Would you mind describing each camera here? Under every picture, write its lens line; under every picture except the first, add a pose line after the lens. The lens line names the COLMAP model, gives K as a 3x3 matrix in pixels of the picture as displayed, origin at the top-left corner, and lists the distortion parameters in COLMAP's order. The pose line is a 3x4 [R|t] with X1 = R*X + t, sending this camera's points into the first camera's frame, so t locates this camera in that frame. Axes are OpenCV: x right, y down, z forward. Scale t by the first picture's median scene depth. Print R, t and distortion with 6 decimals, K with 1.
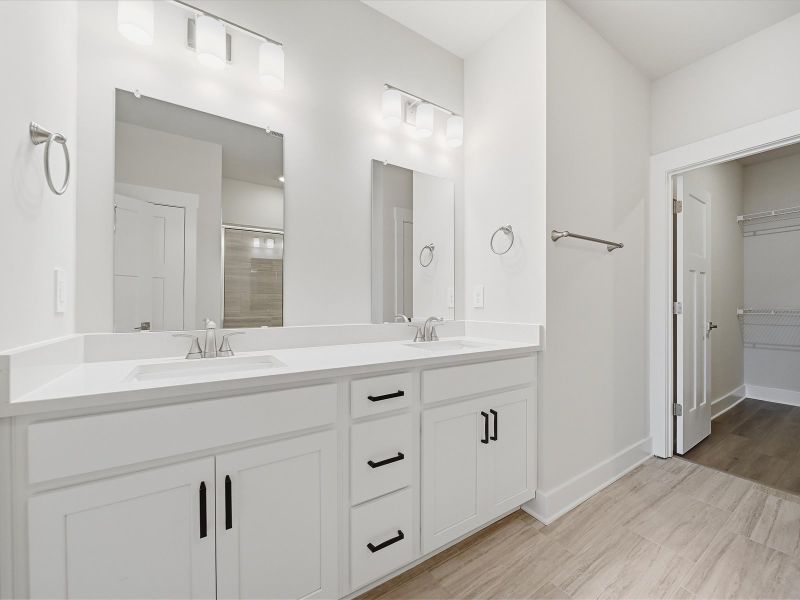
lens RADIAL K [[311.1, 0, 400.0], [0, 311.1, 300.0], [0, 0, 1]] dist [-0.000178, -0.000065]
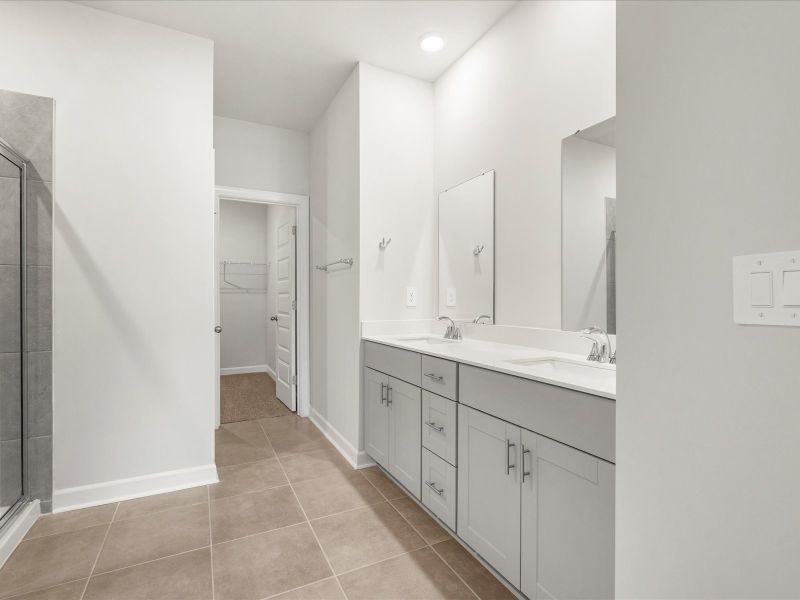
lens RADIAL K [[394.5, 0, 400.0], [0, 394.5, 300.0], [0, 0, 1]] dist [-0.004173, -0.001000]
pose [[-0.091807, -0.011771, -0.995707, 1.455771], [-0.006323, 0.999917, -0.011238, 0.012937], [0.995757, 0.005264, -0.091874, 0.922761]]
